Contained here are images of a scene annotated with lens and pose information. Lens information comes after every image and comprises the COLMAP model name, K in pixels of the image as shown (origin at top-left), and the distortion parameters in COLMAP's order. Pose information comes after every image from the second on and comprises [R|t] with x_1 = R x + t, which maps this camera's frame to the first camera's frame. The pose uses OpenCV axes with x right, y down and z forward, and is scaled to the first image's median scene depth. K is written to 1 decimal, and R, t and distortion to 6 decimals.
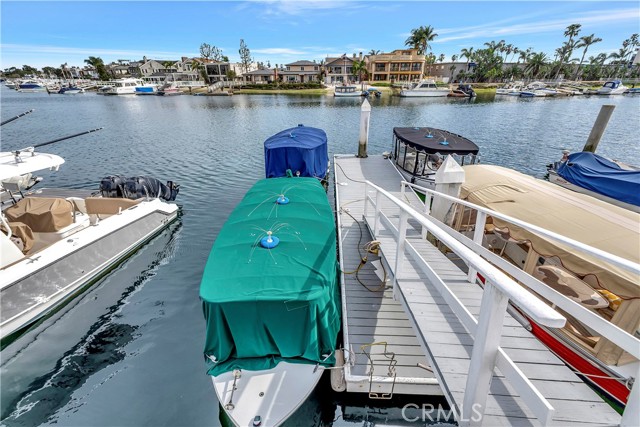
lens RADIAL K [[272.1, 0, 318.6], [0, 272.1, 217.4], [0, 0, 1]] dist [0.005410, -0.000229]
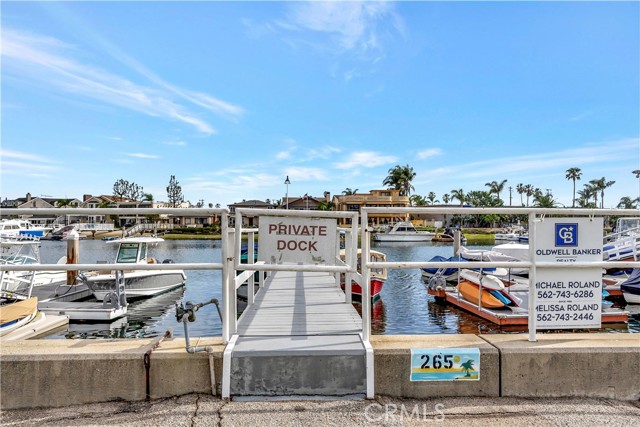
lens RADIAL K [[496.0, 0, 320.0], [0, 496.0, 213.5], [0, 0, 1]] dist [-0.000400, -0.000338]
pose [[0.995842, 0.007997, 0.090740, 0.004309], [0.035989, 0.880556, -0.472574, 0.118145], [-0.083681, 0.473875, 0.876607, -0.213018]]
